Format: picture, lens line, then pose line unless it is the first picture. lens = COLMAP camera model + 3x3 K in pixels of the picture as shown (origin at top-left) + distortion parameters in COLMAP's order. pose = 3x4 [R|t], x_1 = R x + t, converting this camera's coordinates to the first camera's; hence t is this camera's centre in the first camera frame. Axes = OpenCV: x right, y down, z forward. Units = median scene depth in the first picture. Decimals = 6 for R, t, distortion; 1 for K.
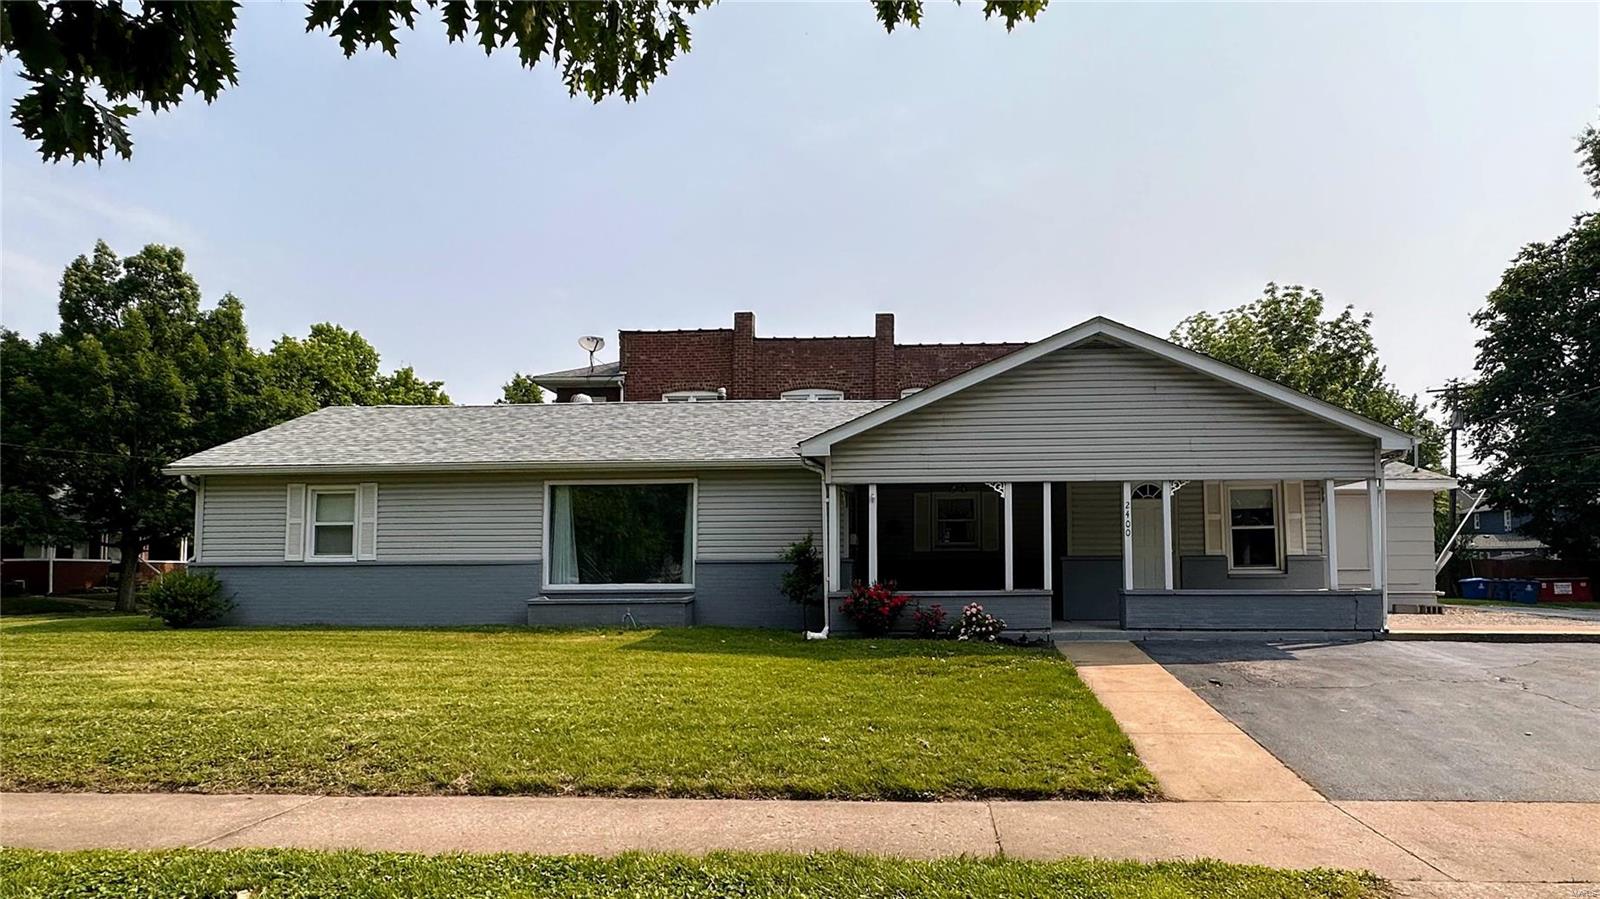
lens RADIAL K [[967.5, 0, 808.0], [0, 967.5, 499.2], [0, 0, 1]] dist [-0.003712, -0.001393]
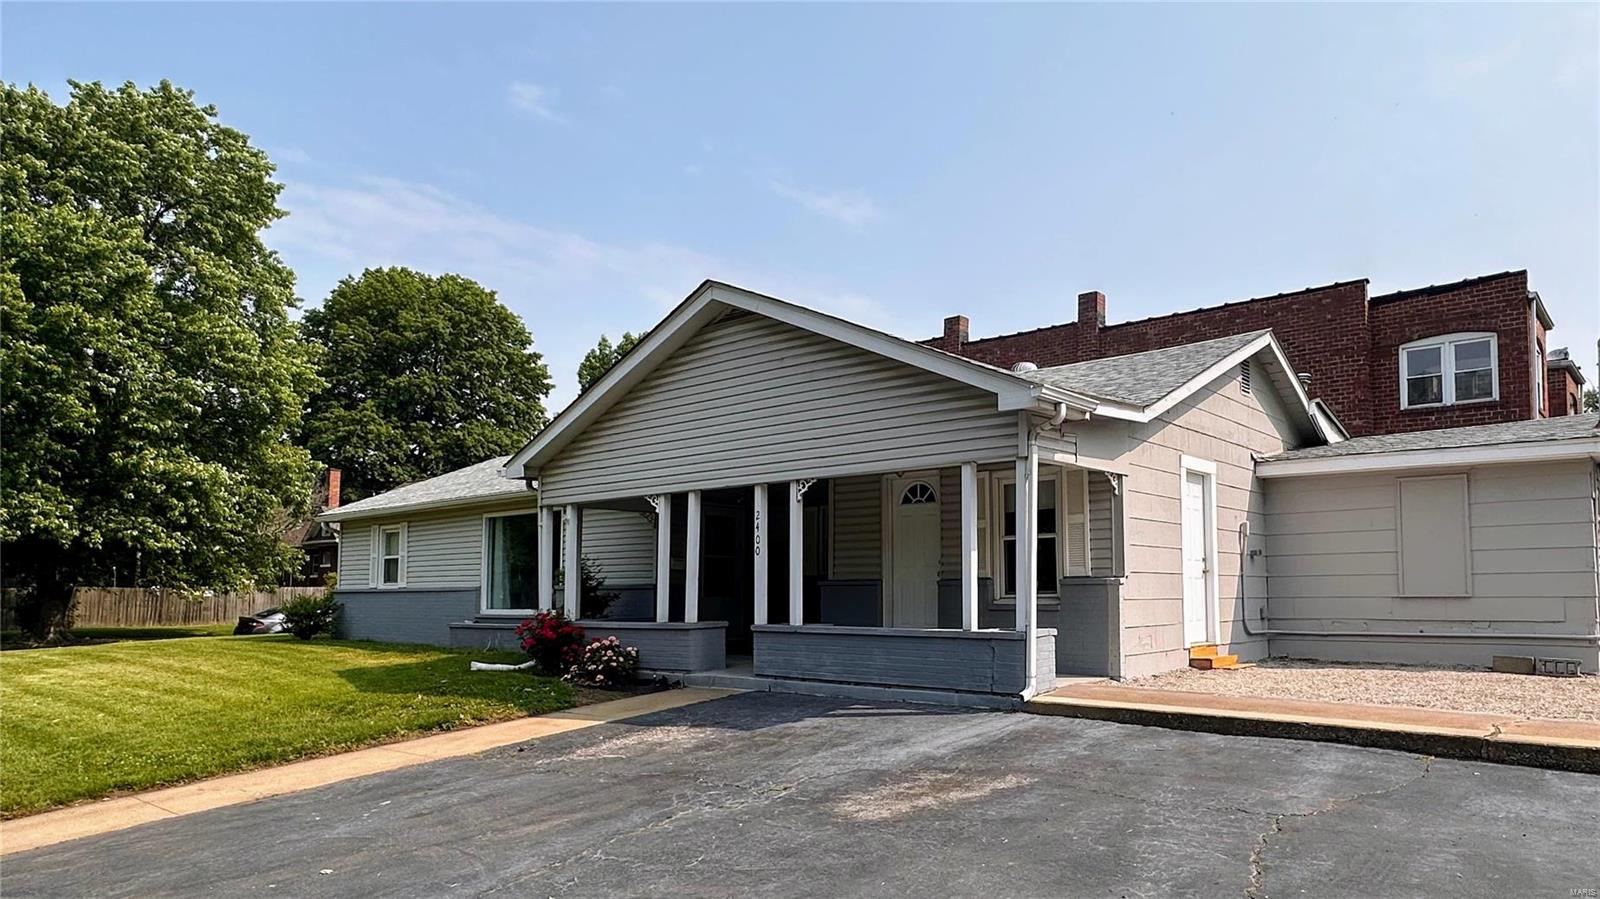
lens RADIAL K [[967.5, 0, 808.0], [0, 967.5, 499.2], [0, 0, 1]] dist [-0.003712, -0.001393]
pose [[0.826401, -0.054203, -0.560467, 0.619691], [0.040757, 0.998503, -0.036470, 0.018131], [0.561605, 0.007296, 0.827373, 0.295044]]
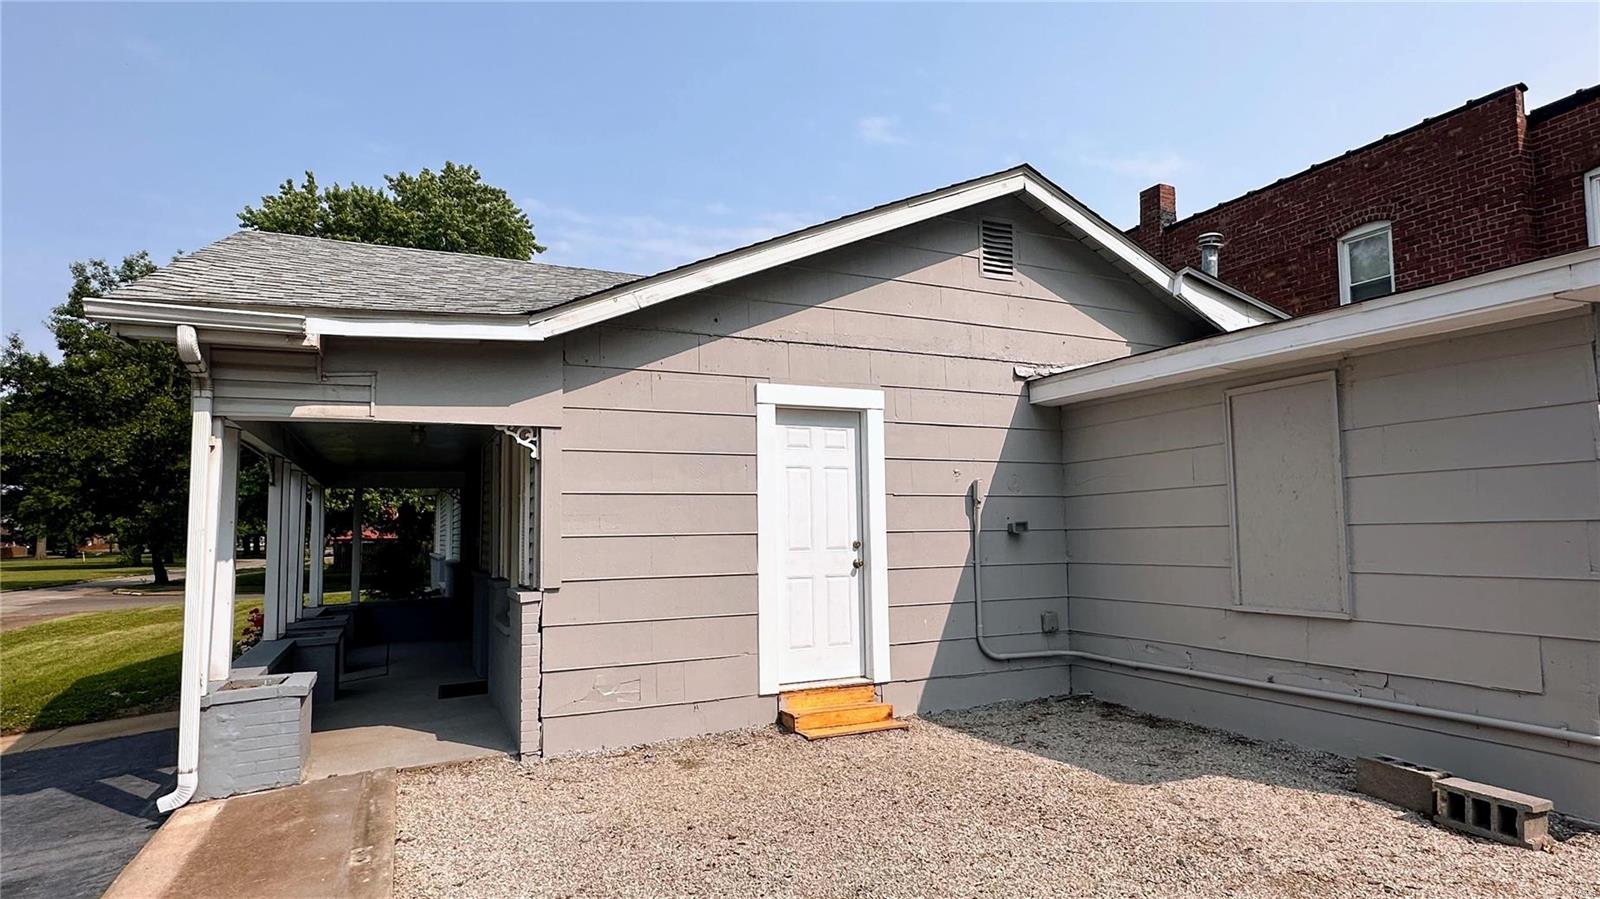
lens RADIAL K [[806.4, 0, 800.0], [0, 806.4, 449.5], [0, 0, 1]] dist [0.003226, -0.000680]
pose [[0.527117, -0.093353, -0.844650, 0.766236], [0.078609, 0.995043, -0.060918, 0.024747], [0.846149, -0.034286, 0.531842, 0.832777]]
